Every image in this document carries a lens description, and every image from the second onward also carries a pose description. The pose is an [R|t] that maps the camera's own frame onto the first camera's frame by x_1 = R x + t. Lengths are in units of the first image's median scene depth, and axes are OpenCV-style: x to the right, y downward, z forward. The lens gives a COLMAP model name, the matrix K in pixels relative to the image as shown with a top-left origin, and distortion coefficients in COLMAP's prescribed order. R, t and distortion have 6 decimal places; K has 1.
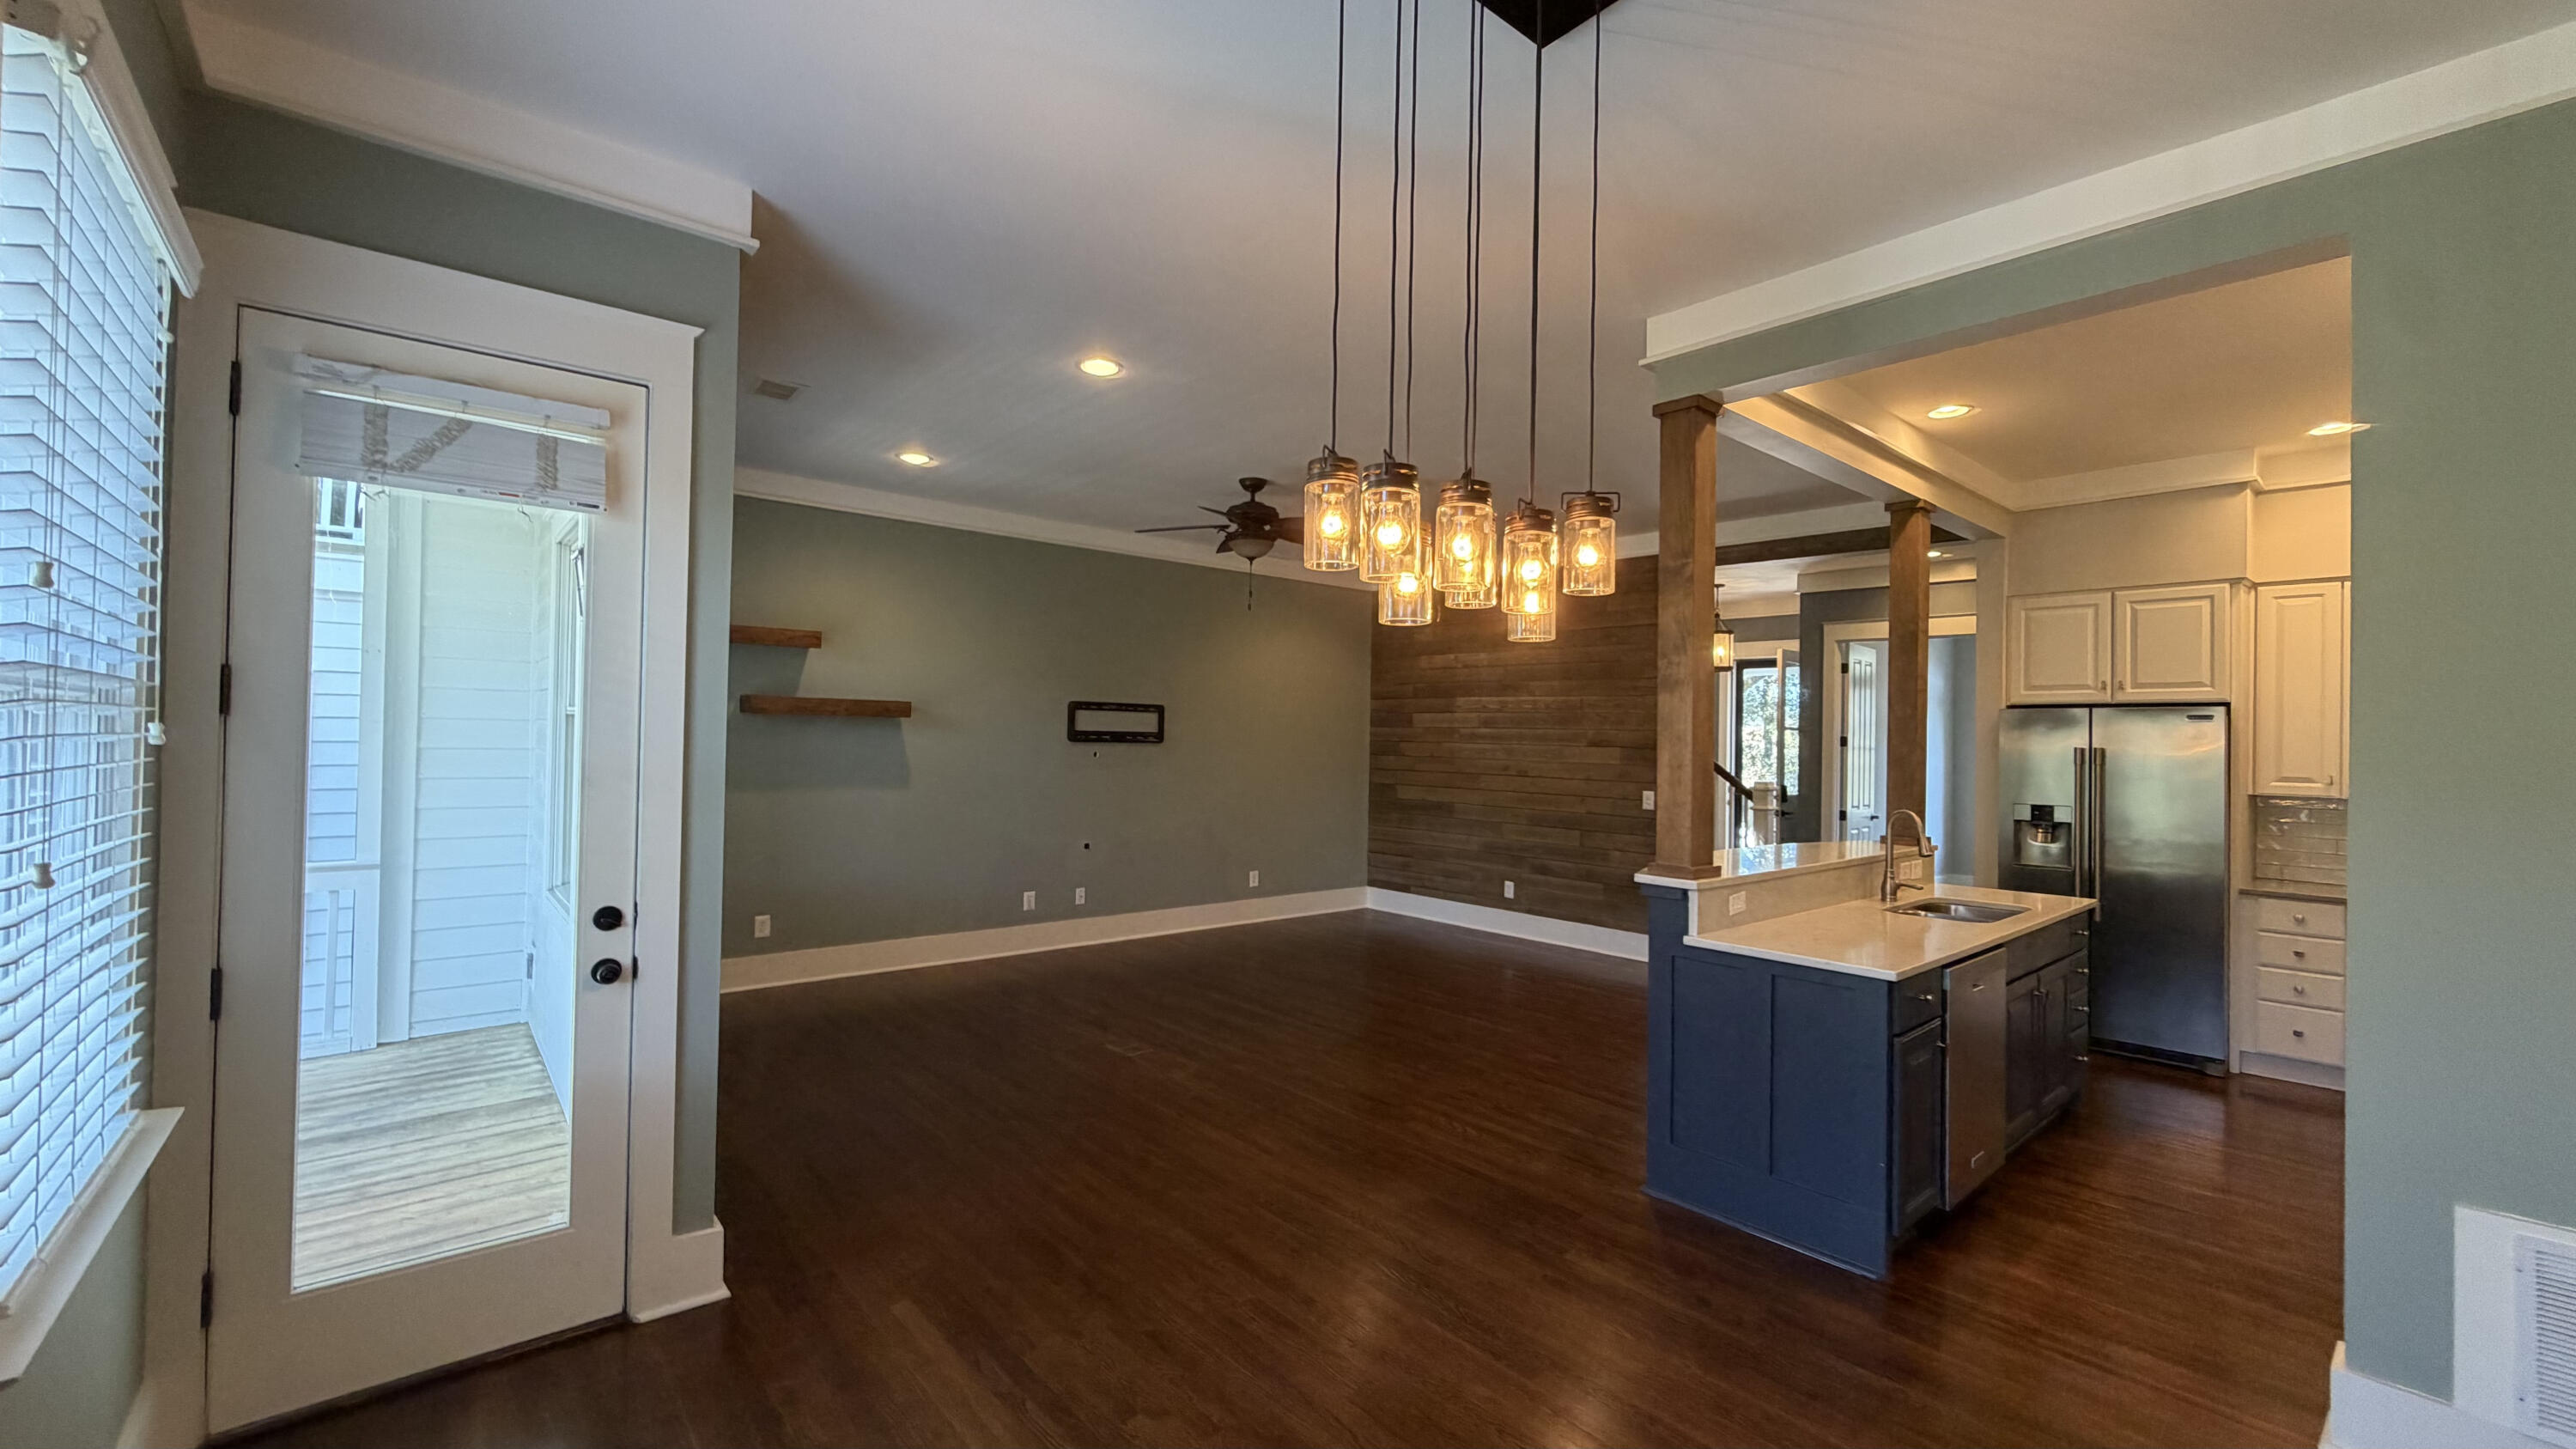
lens RADIAL K [[1026.9, 0, 1282.8], [0, 1026.9, 723.5], [0, 0, 1]] dist [0.000929, -0.000528]
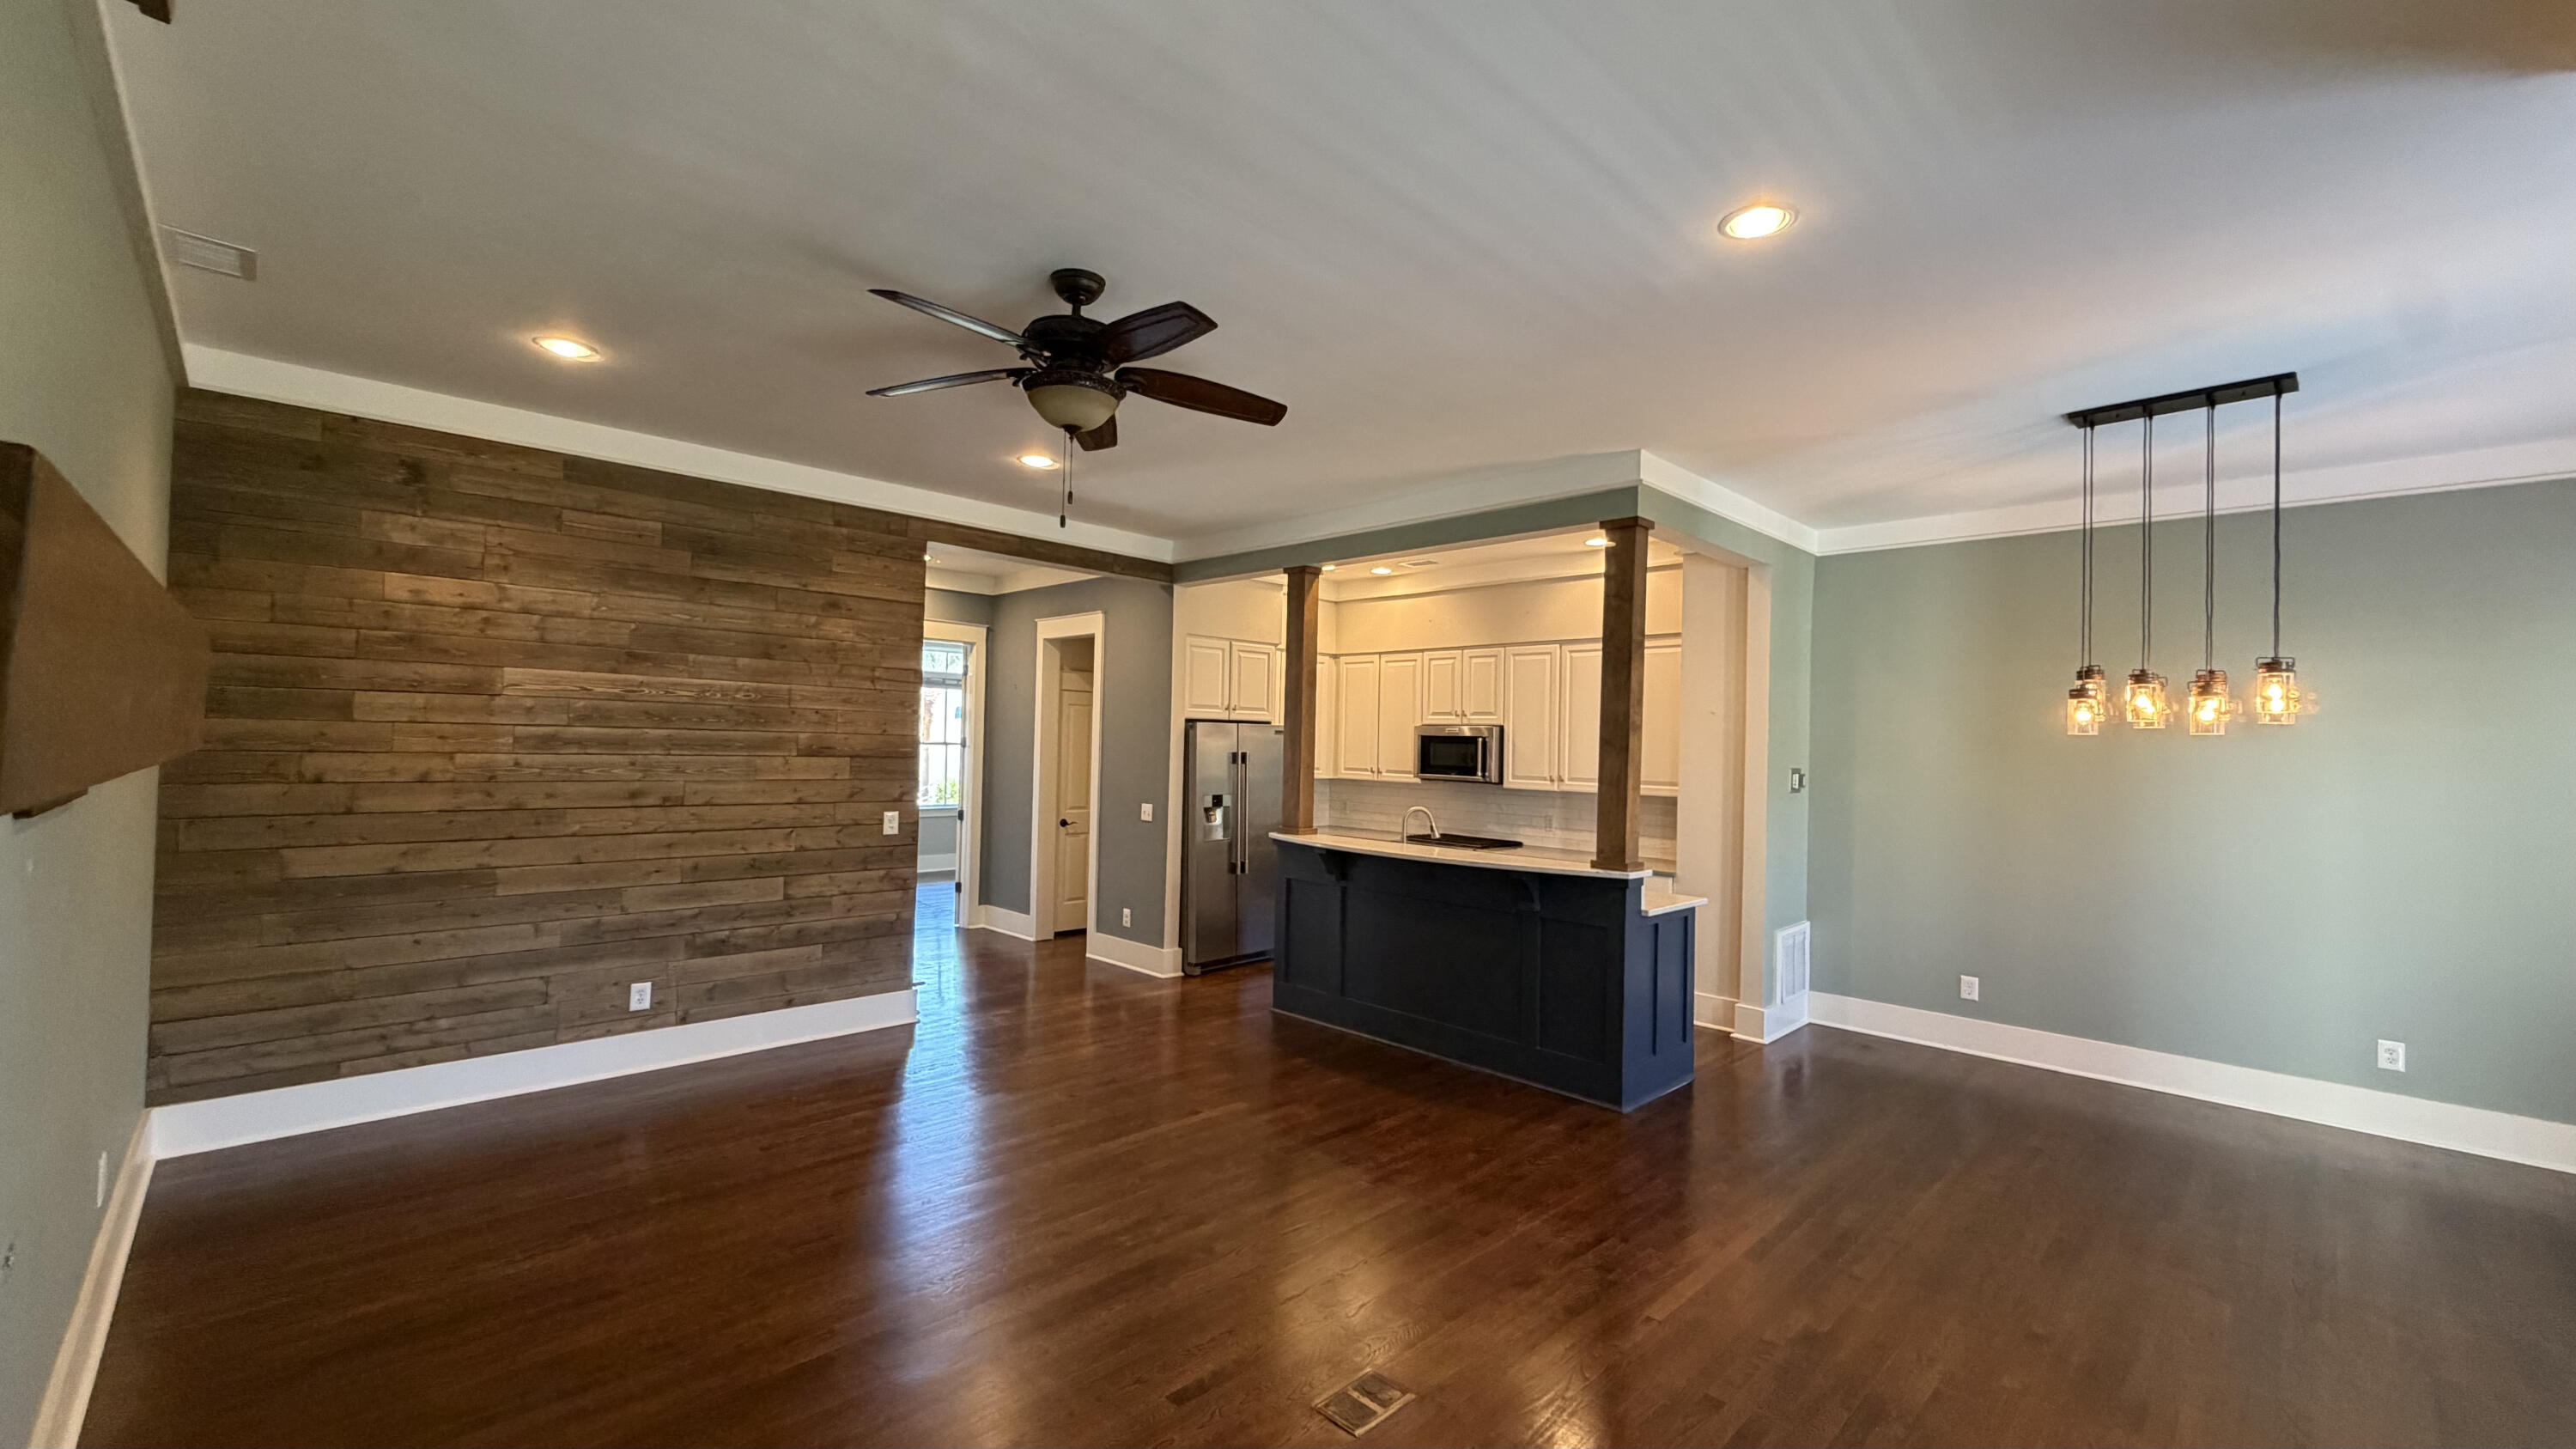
lens RADIAL K [[1026.9, 0, 1281.1], [0, 1026.9, 728.1], [0, 0, 1]] dist [0.000929, -0.000528]
pose [[-0.068612, -0.007441, 0.997616, -0.443153], [-0.037193, 0.999296, 0.004895, -0.012785], [-0.996950, -0.036769, -0.068841, 0.739799]]
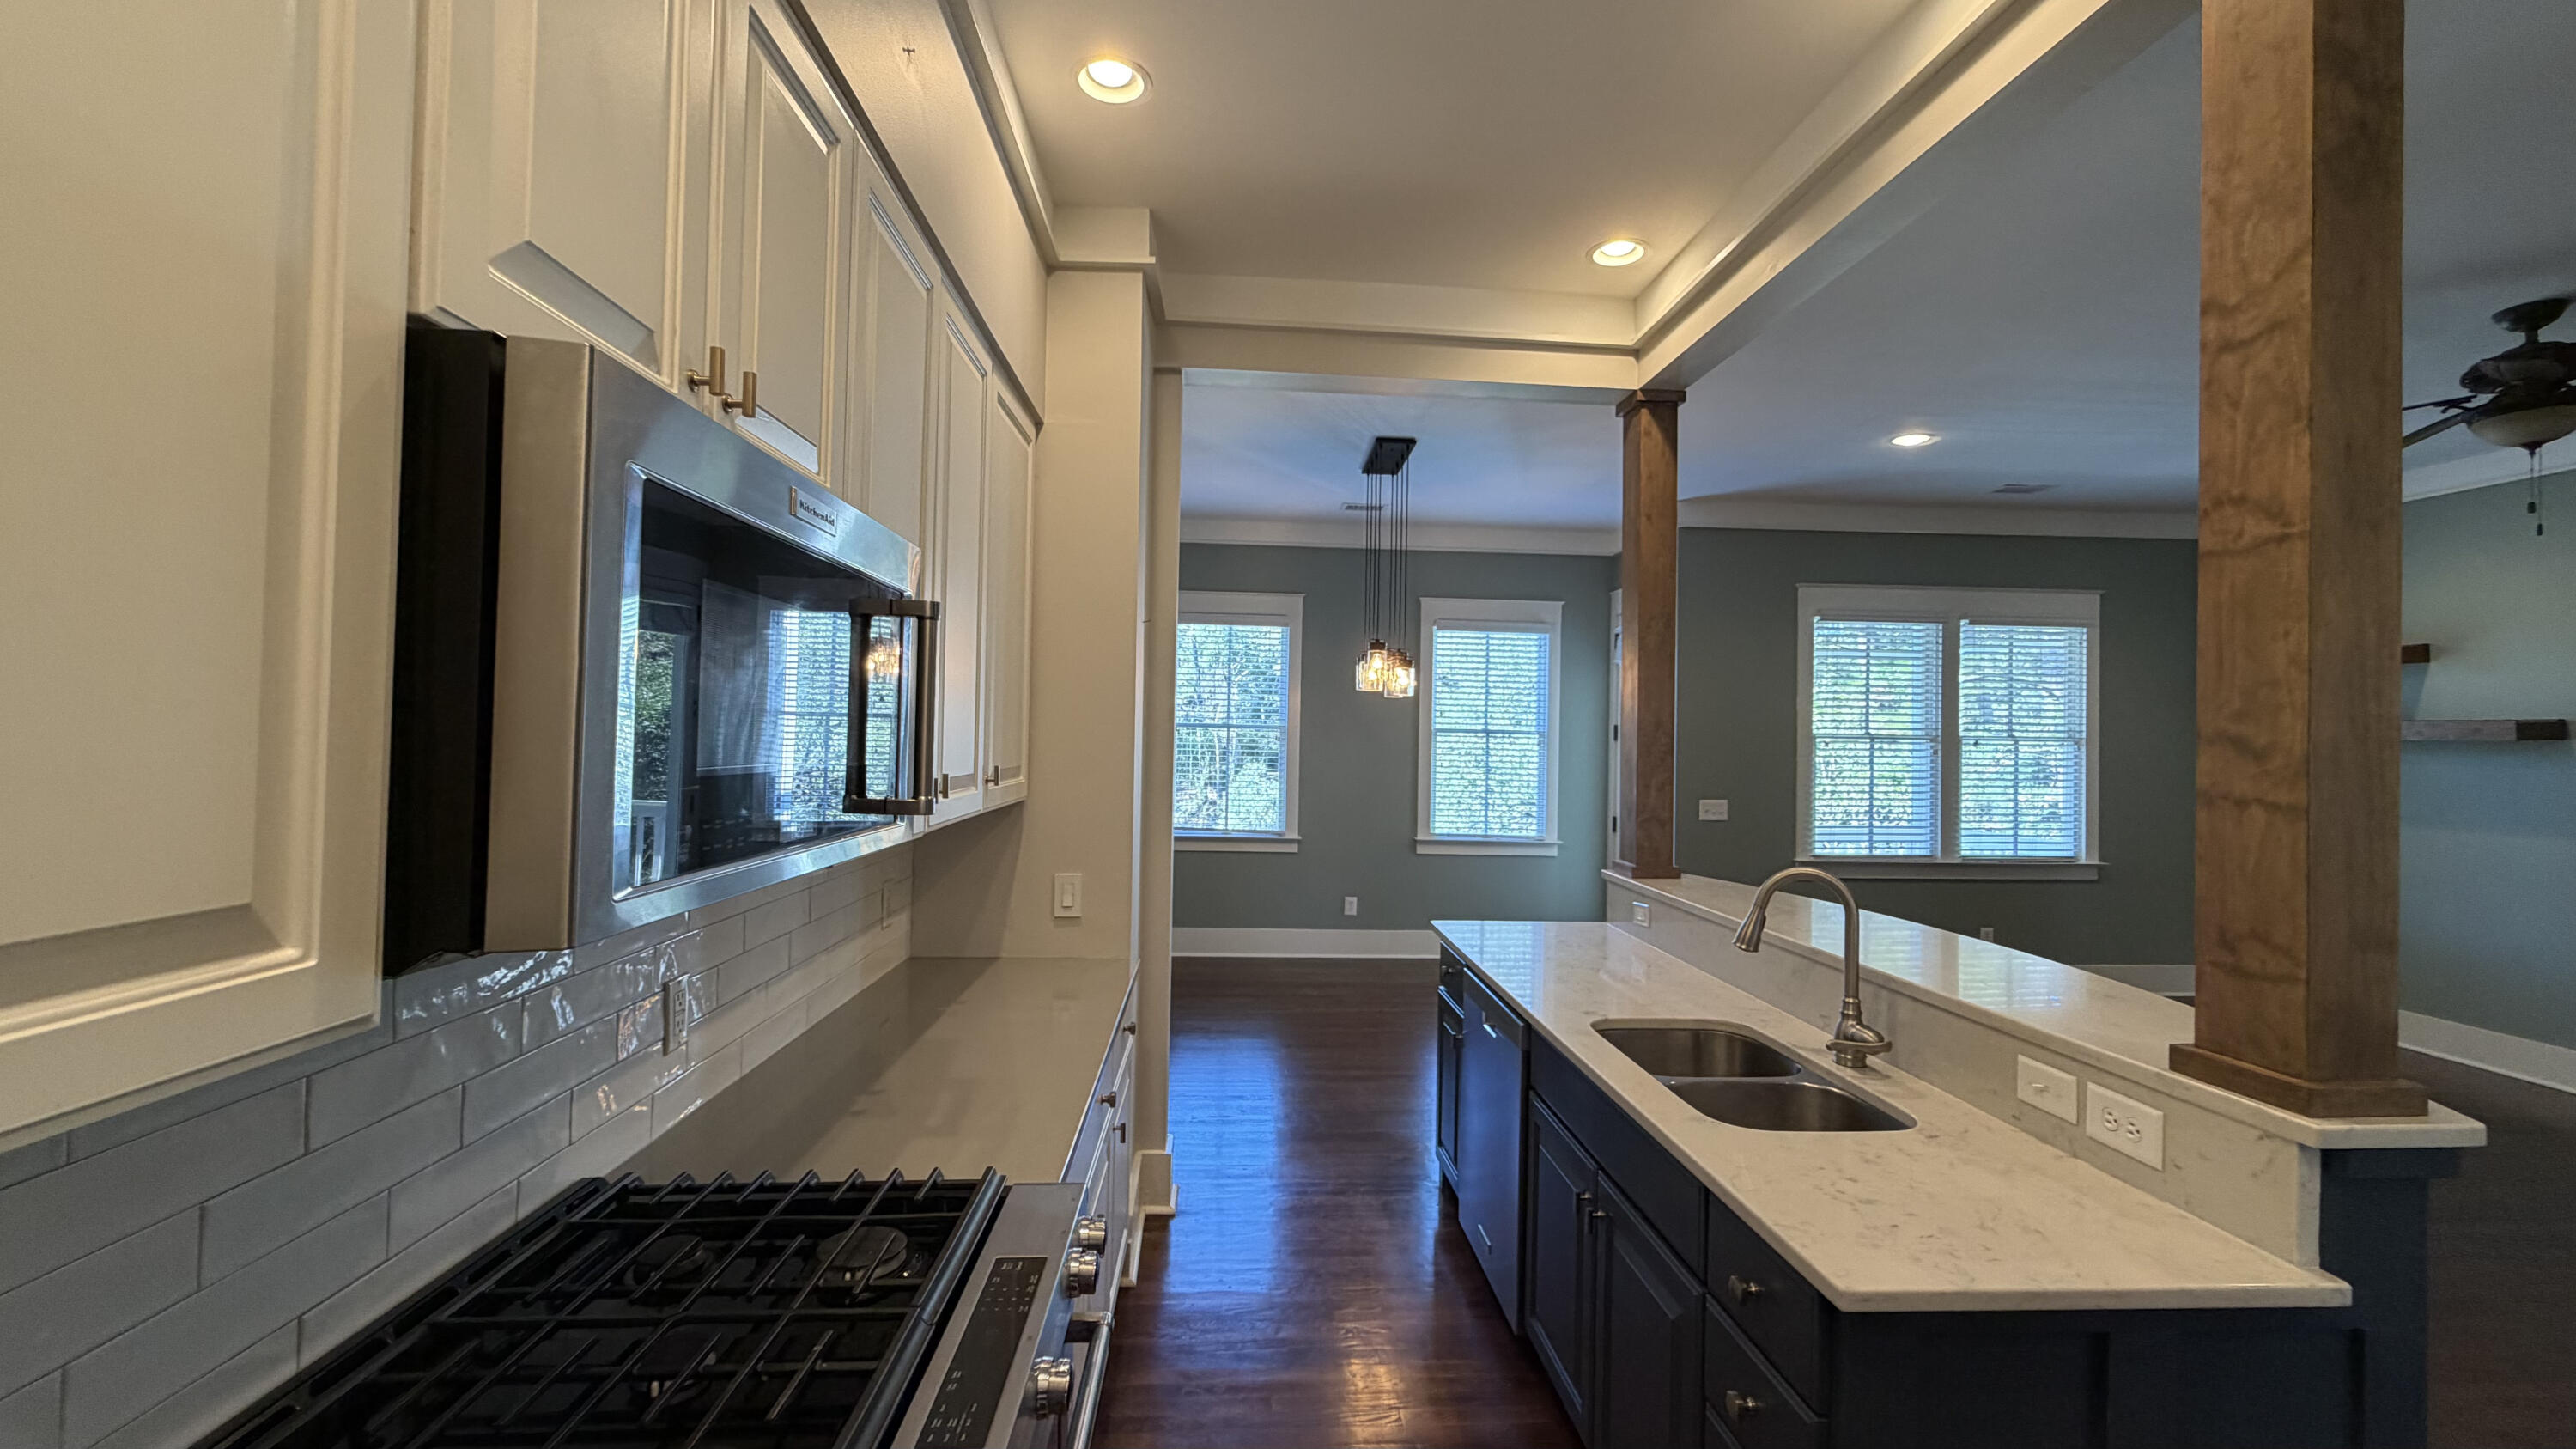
lens RADIAL K [[1026.9, 0, 1280.8], [0, 1026.9, 721.8], [0, 0, 1]] dist [0.000929, -0.000528]
pose [[-0.601698, -0.039614, -0.797741, 0.667290], [-0.019357, 0.999199, -0.035018, 0.020991], [0.798489, -0.005628, -0.601983, 0.629623]]
